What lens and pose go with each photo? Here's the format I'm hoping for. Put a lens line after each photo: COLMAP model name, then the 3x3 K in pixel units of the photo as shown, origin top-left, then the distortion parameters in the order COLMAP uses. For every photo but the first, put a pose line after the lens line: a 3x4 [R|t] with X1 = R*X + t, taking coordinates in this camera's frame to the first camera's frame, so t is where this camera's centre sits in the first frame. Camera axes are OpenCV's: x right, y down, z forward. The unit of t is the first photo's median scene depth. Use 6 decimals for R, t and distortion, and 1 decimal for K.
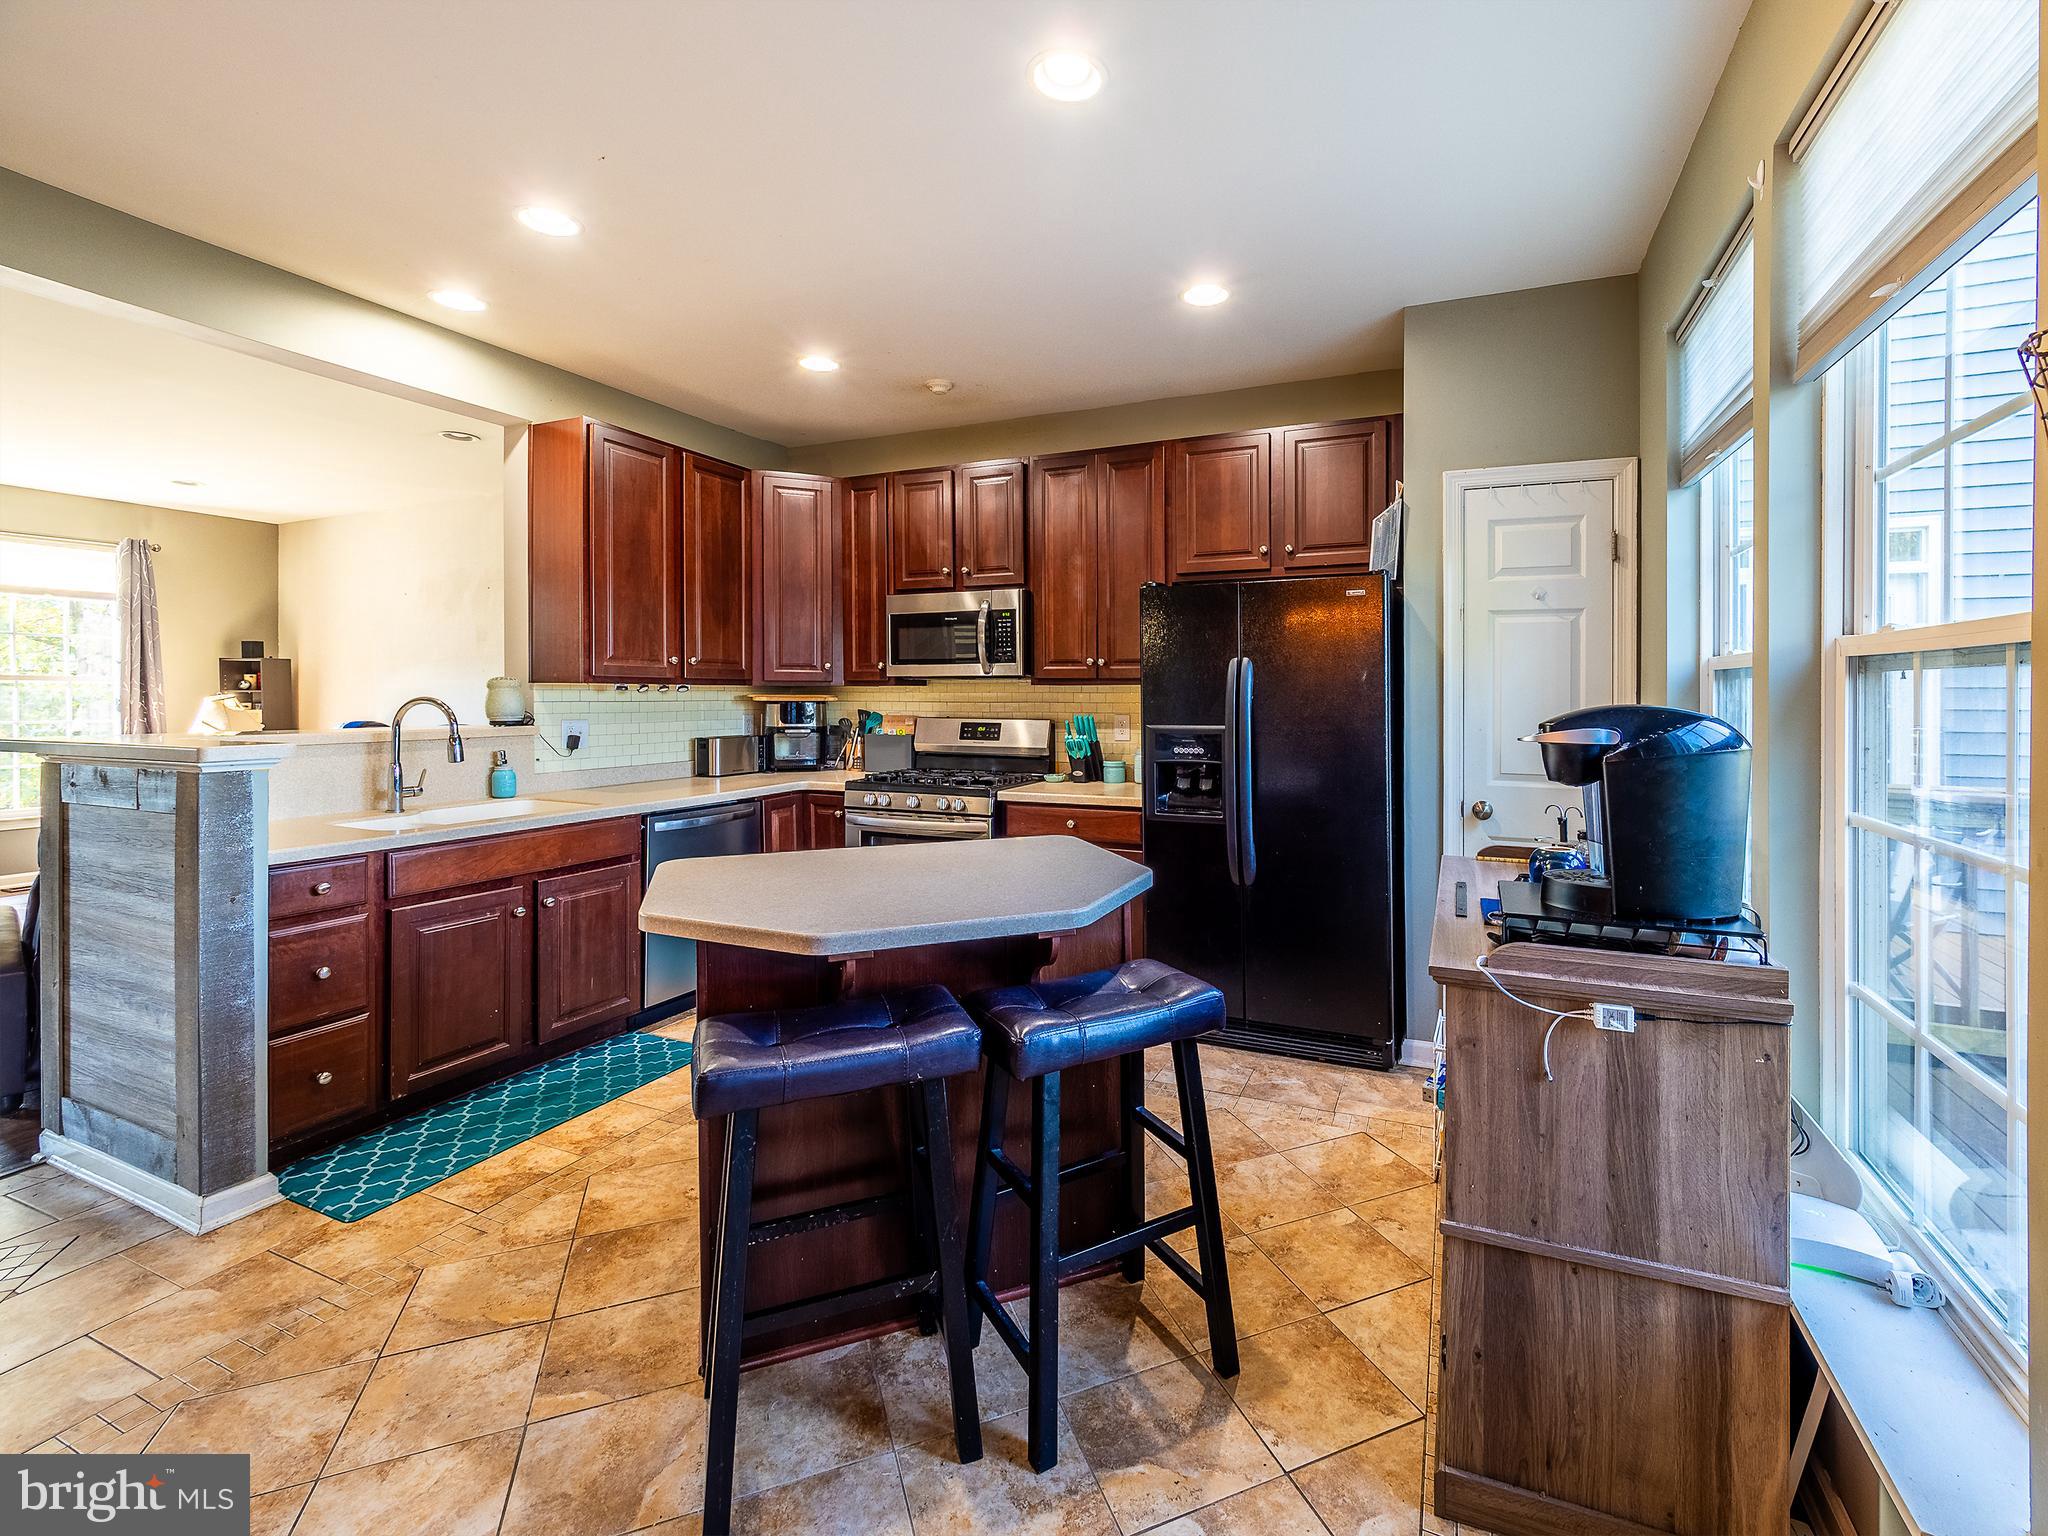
lens RADIAL K [[864.1, 0, 1120.5], [0, 864.1, 705.1], [0, 0, 1]] dist [0.000871, -0.011867]
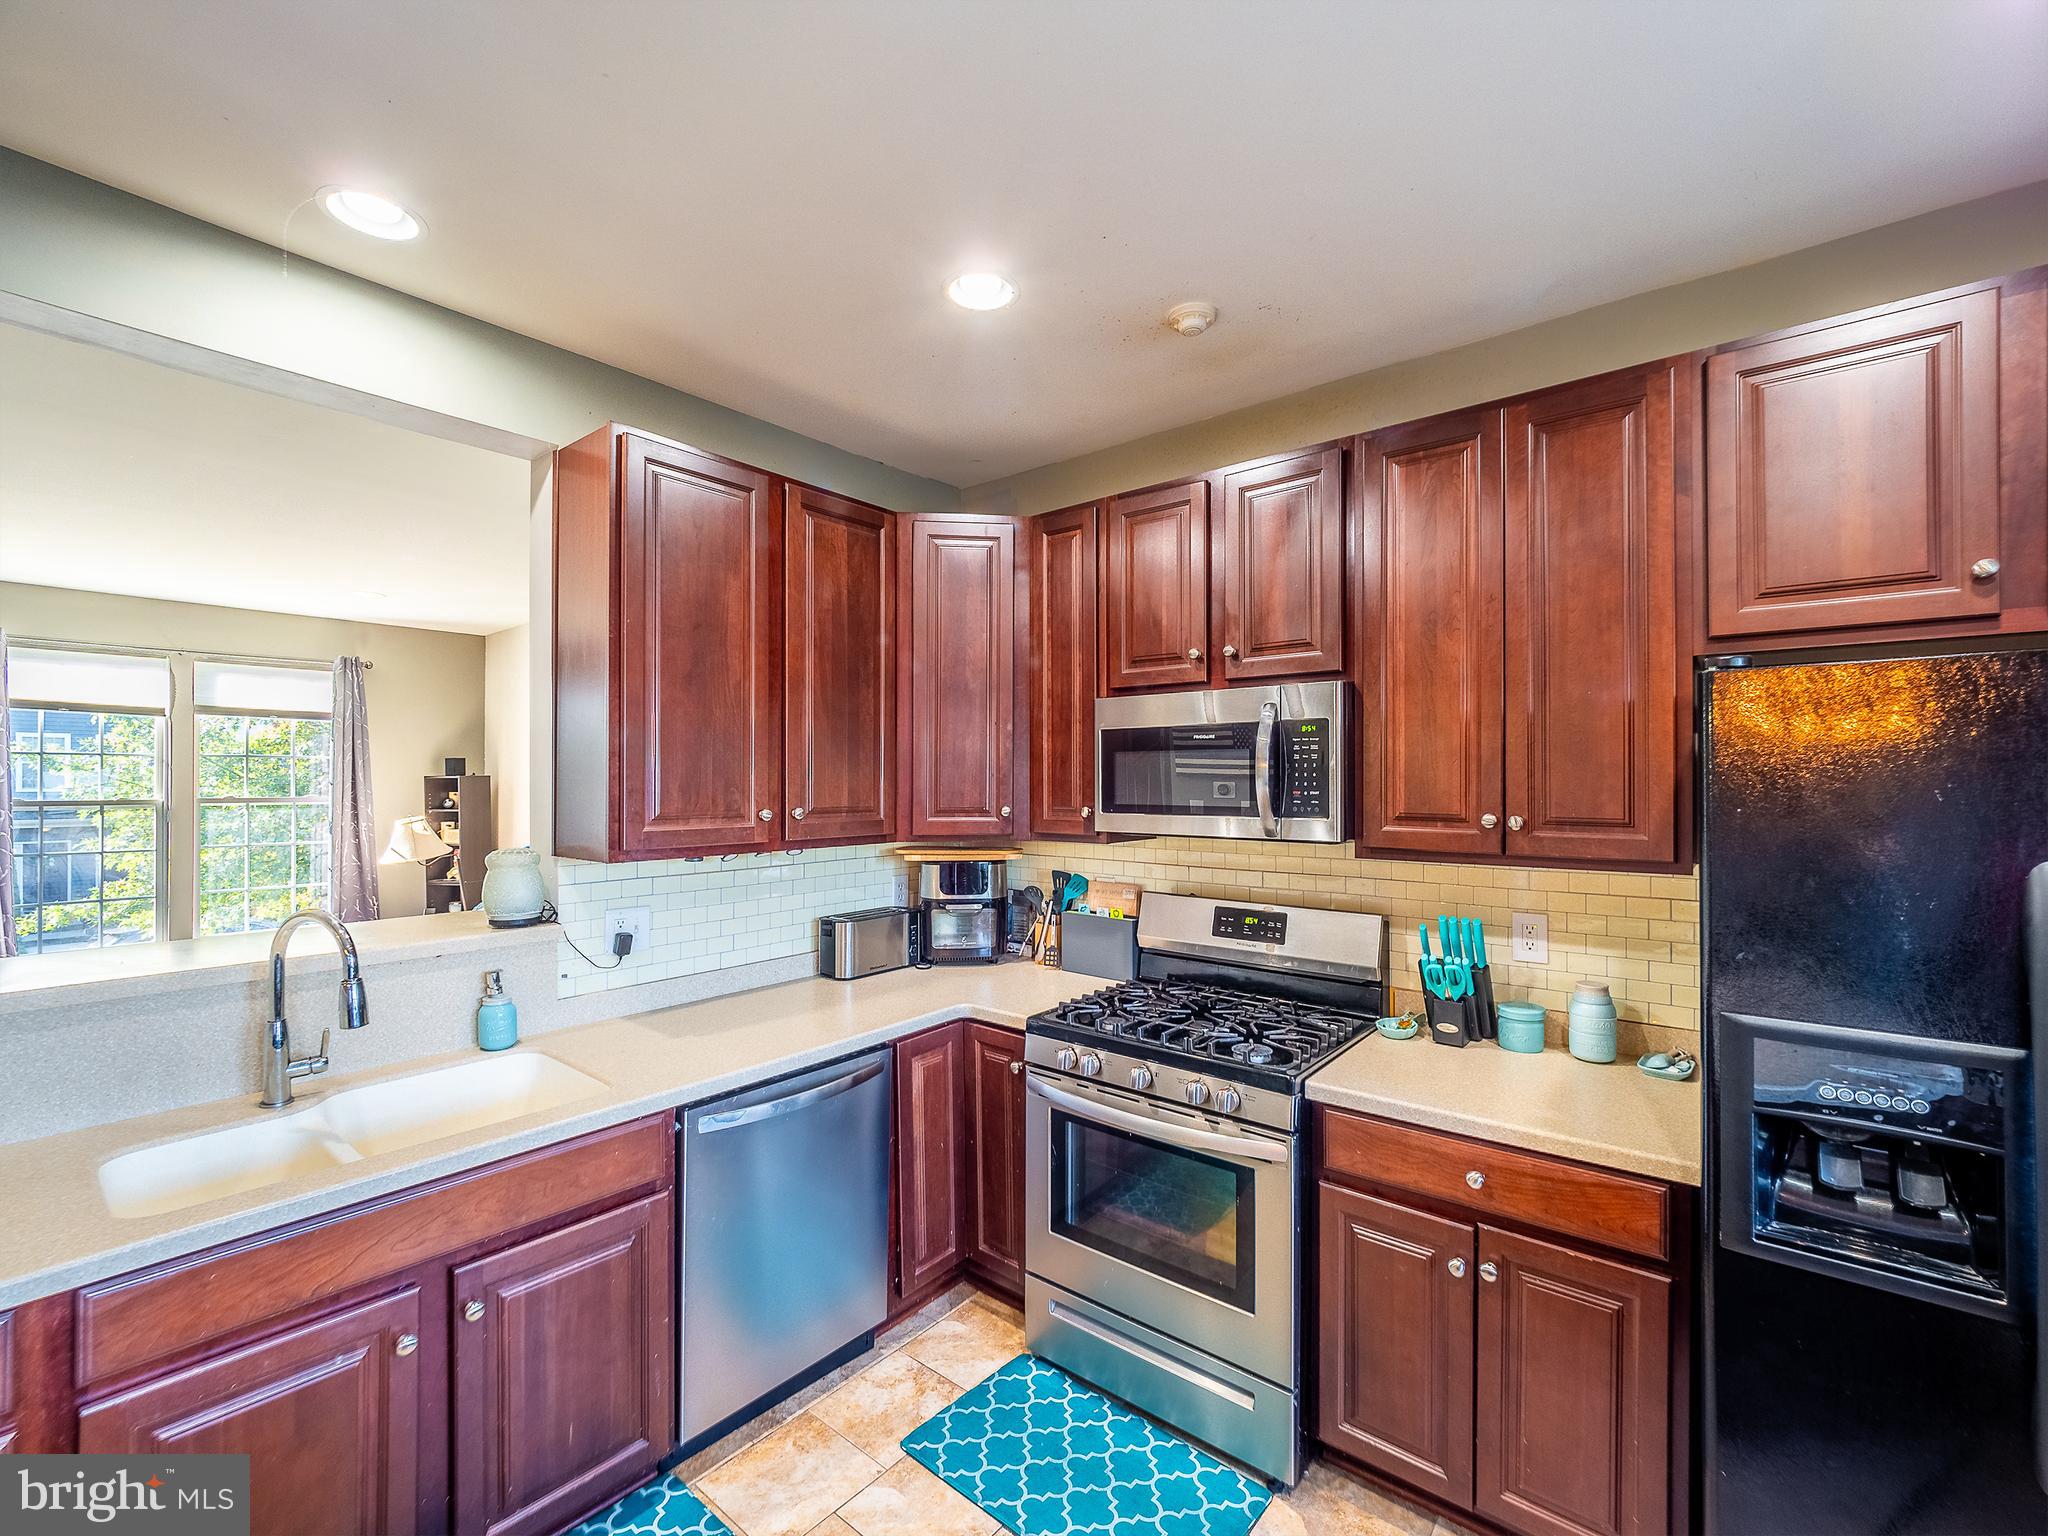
lens RADIAL K [[892.0, 0, 1045.3], [0, 892.0, 776.6], [0, 0, 1]] dist [0.000197, -0.009769]
pose [[0.949865, -0.001155, -0.312657, -0.112410], [-0.005097, 0.999803, -0.019178, -0.062102], [0.312617, 0.019810, 0.949673, 0.409509]]
